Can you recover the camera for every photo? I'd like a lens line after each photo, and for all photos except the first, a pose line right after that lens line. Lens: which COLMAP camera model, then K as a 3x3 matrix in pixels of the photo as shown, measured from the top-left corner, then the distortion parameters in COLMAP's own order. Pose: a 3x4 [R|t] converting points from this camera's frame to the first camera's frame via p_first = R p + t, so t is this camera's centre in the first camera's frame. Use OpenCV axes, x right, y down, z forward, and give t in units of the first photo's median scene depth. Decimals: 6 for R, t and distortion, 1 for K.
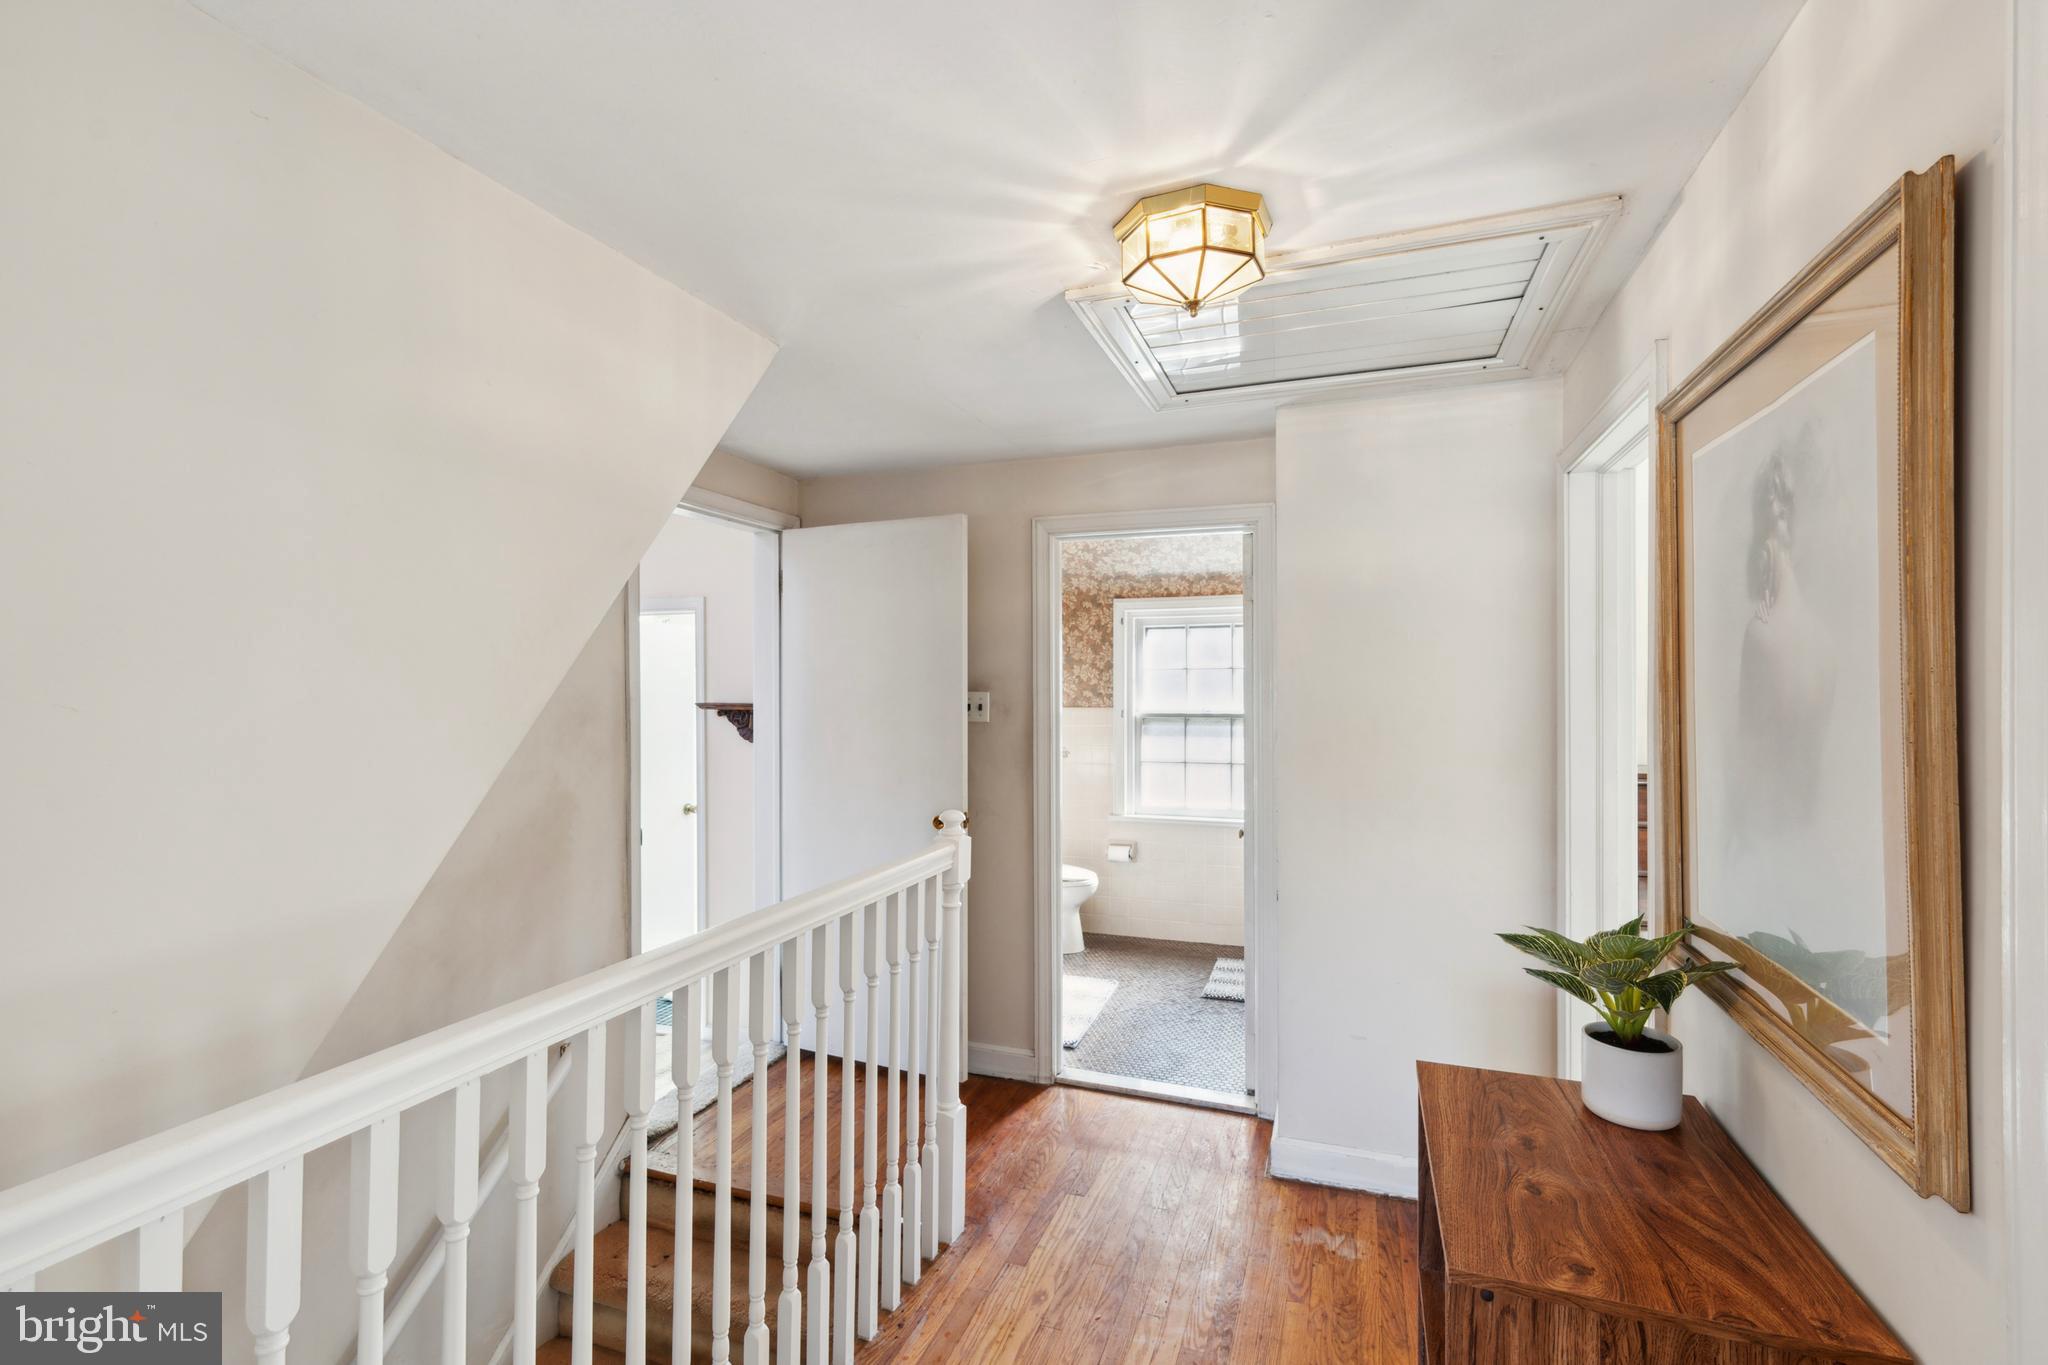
lens RADIAL K [[948.4, 0, 1012.7], [0, 948.4, 681.7], [0, 0, 1]] dist [-0.000988, 0.001317]
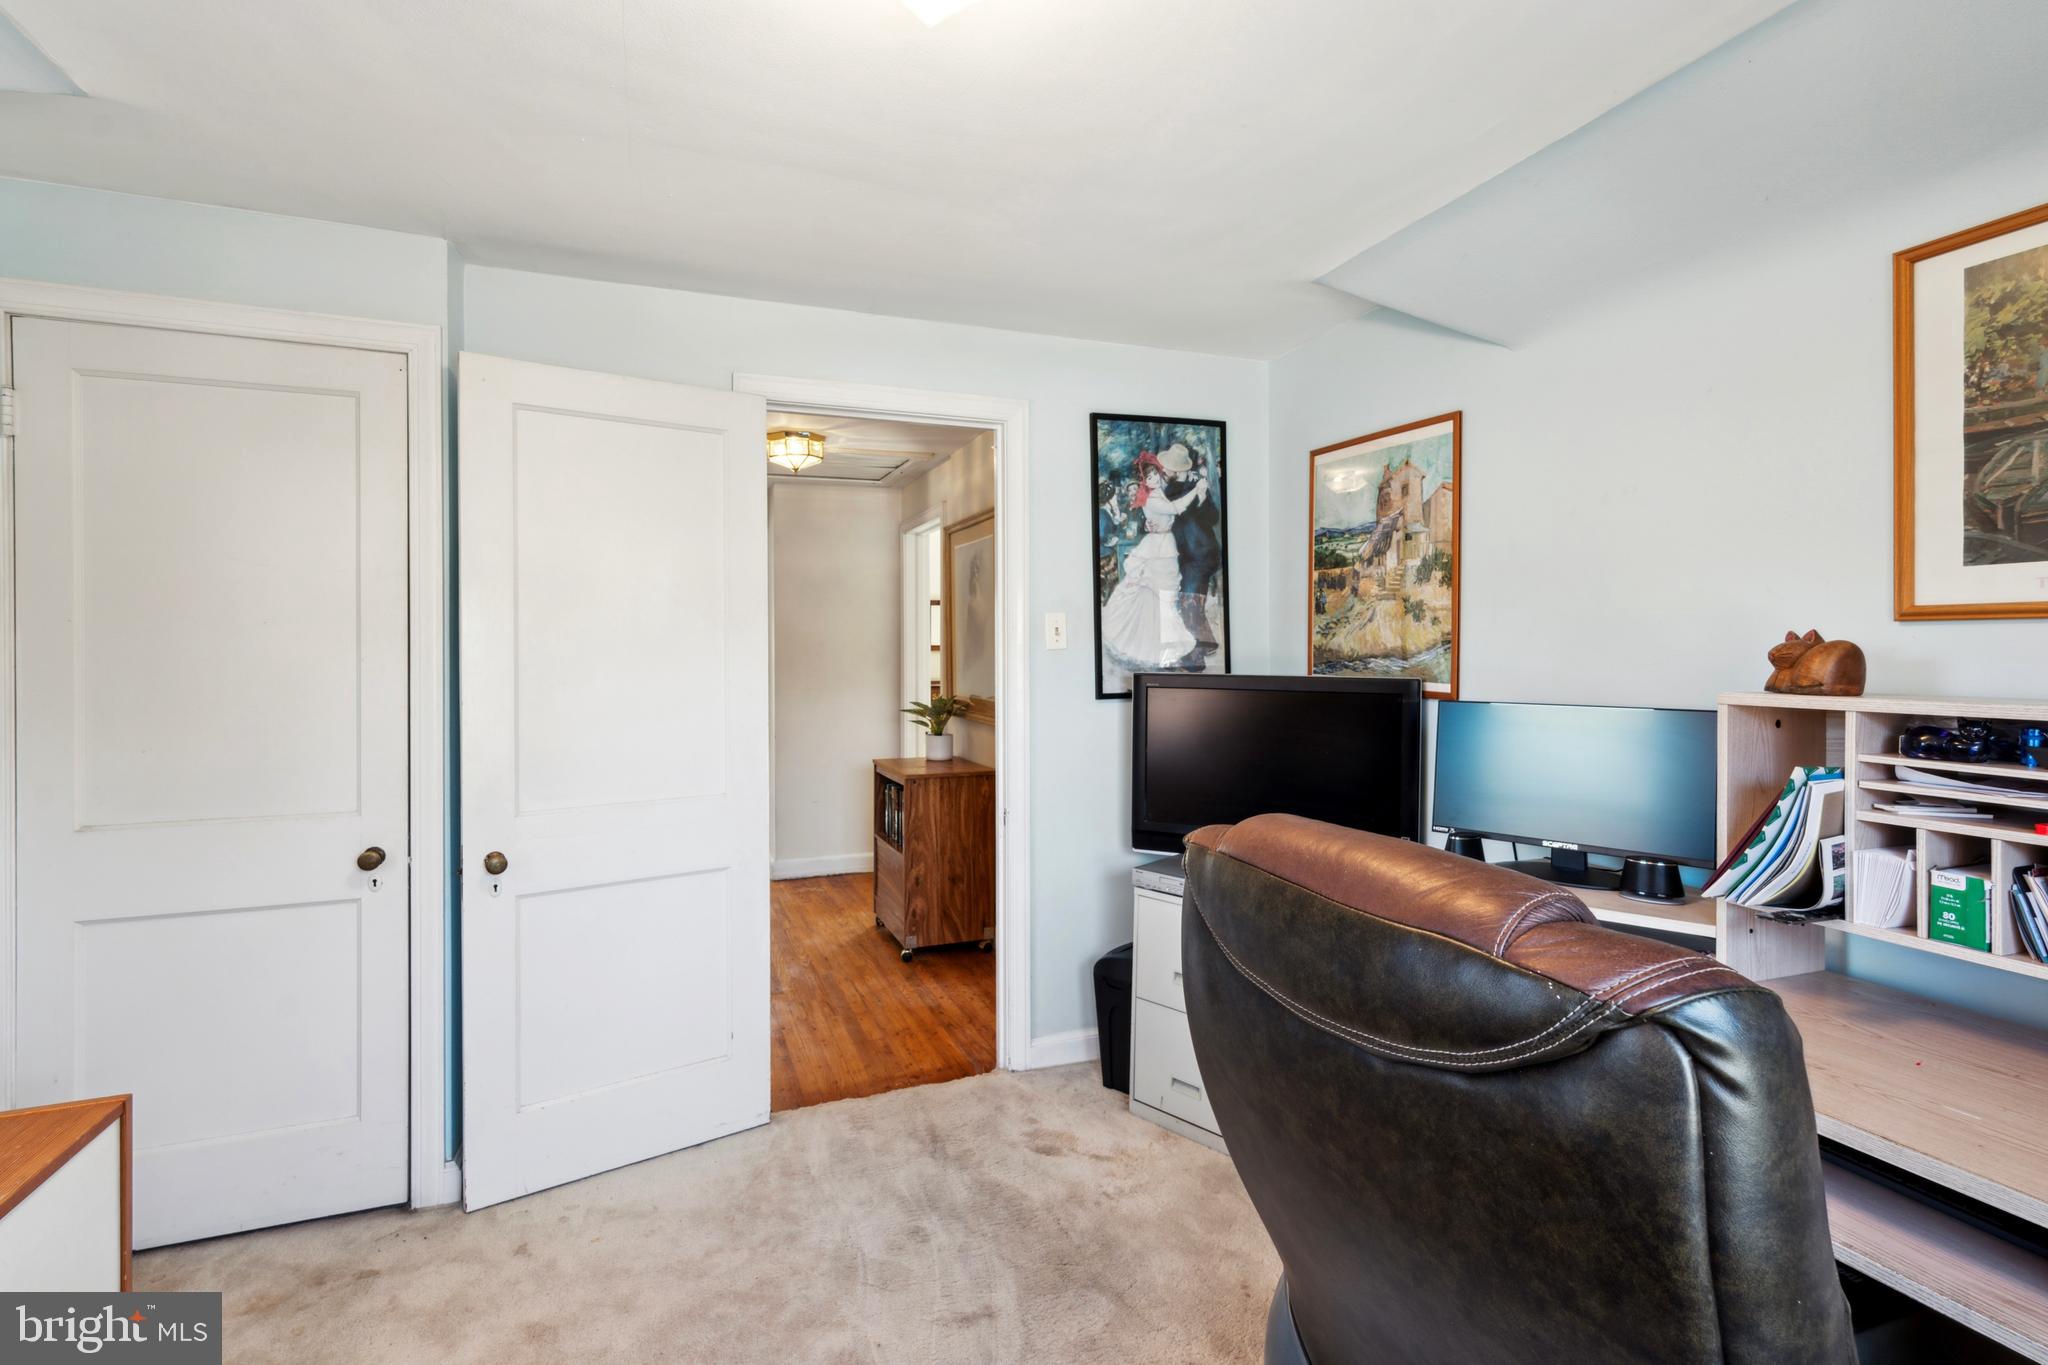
lens RADIAL K [[948.4, 0, 1012.7], [0, 948.4, 681.7], [0, 0, 1]] dist [-0.000988, 0.001317]
pose [[0.758062, -0.025534, 0.651682, -1.175189], [0.000288, 0.999246, 0.038817, 0.079959], [-0.652182, -0.029238, 0.757498, -1.491717]]
